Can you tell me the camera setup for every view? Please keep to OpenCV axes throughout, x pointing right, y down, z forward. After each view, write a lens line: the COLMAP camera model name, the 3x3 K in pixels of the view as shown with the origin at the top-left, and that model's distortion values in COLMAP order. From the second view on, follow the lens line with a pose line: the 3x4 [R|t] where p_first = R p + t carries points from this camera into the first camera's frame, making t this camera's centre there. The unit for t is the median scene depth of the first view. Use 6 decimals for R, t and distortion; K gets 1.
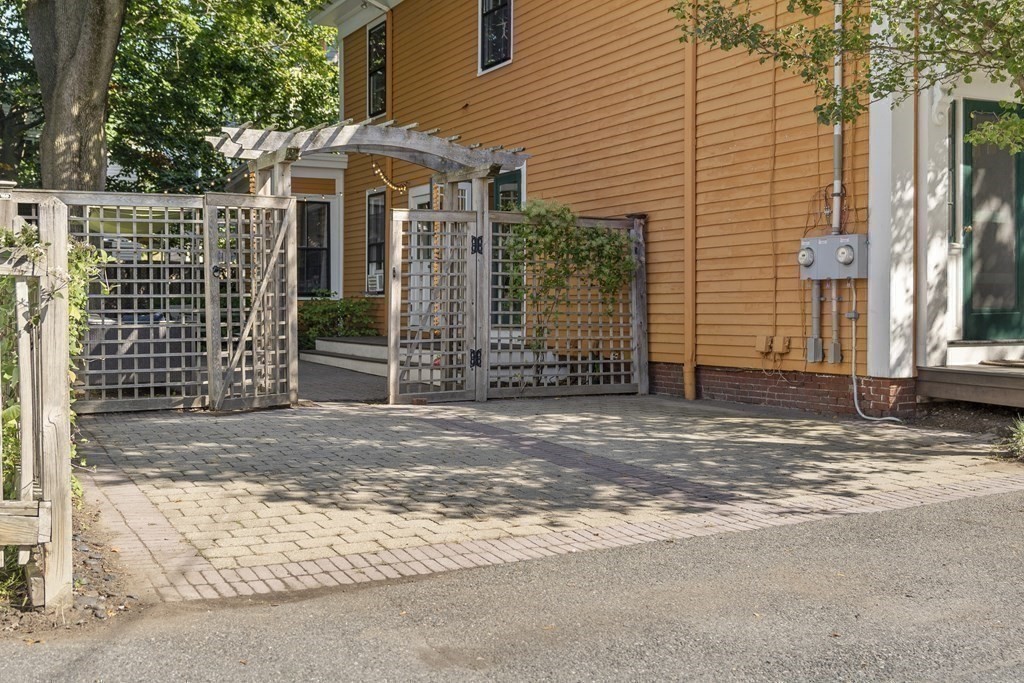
lens RADIAL K [[1093.0, 0, 513.9], [0, 1093.0, 340.7], [0, 0, 1]] dist [0.014351, 0.000000]
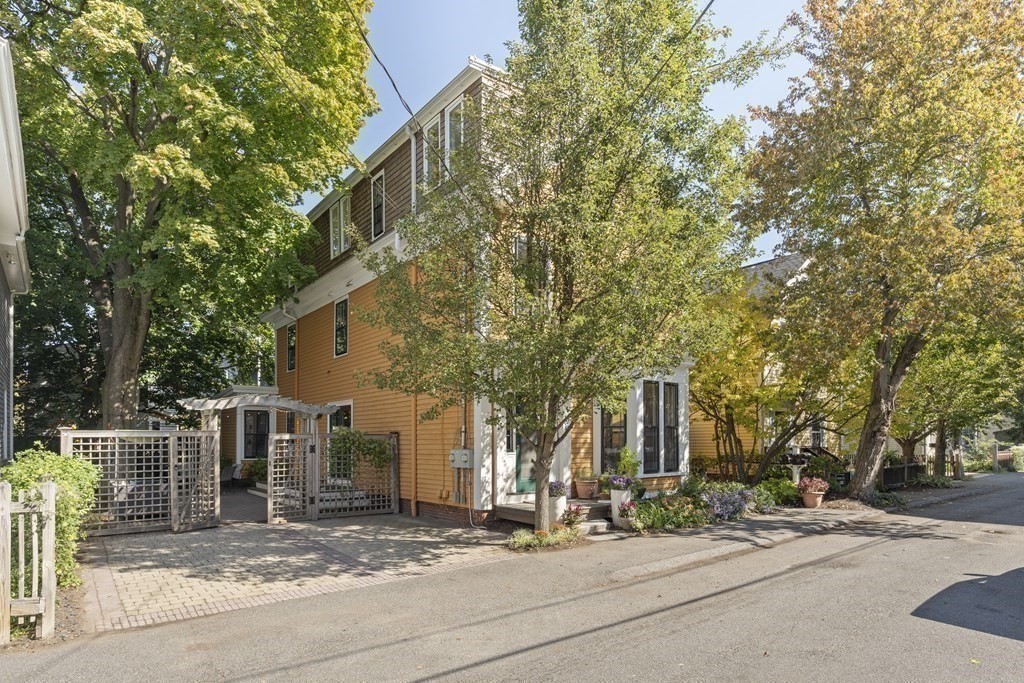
lens RADIAL K [[561.6, 0, 507.3], [0, 561.6, 444.4], [0, 0, 1]] dist [-0.003365, 0.000683]
pose [[0.982093, -0.000096, 0.188398, 0.135050], [0.006711, 0.999383, -0.034479, -0.054008], [-0.188279, 0.035126, 0.981487, -0.178358]]
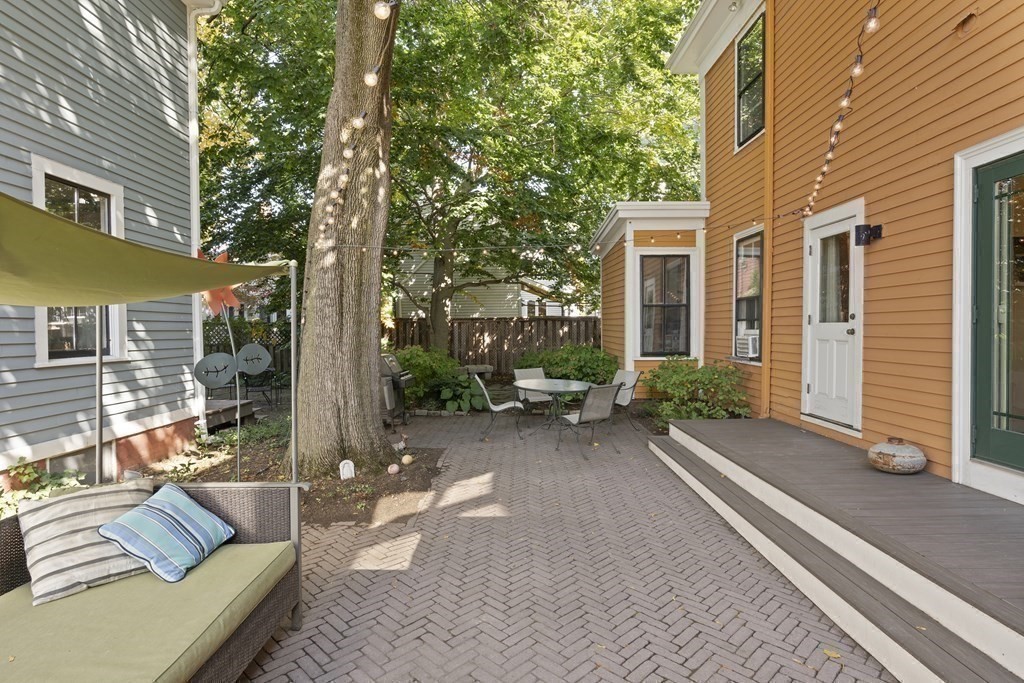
lens RADIAL K [[561.6, 0, 510.0], [0, 561.6, 341.7], [0, 0, 1]] dist [-0.003365, 0.000683]
pose [[0.887728, 0.002254, -0.460363, -0.169628], [-0.008361, 0.999902, -0.011227, -0.093530], [0.460292, 0.013816, 0.887660, 1.027346]]
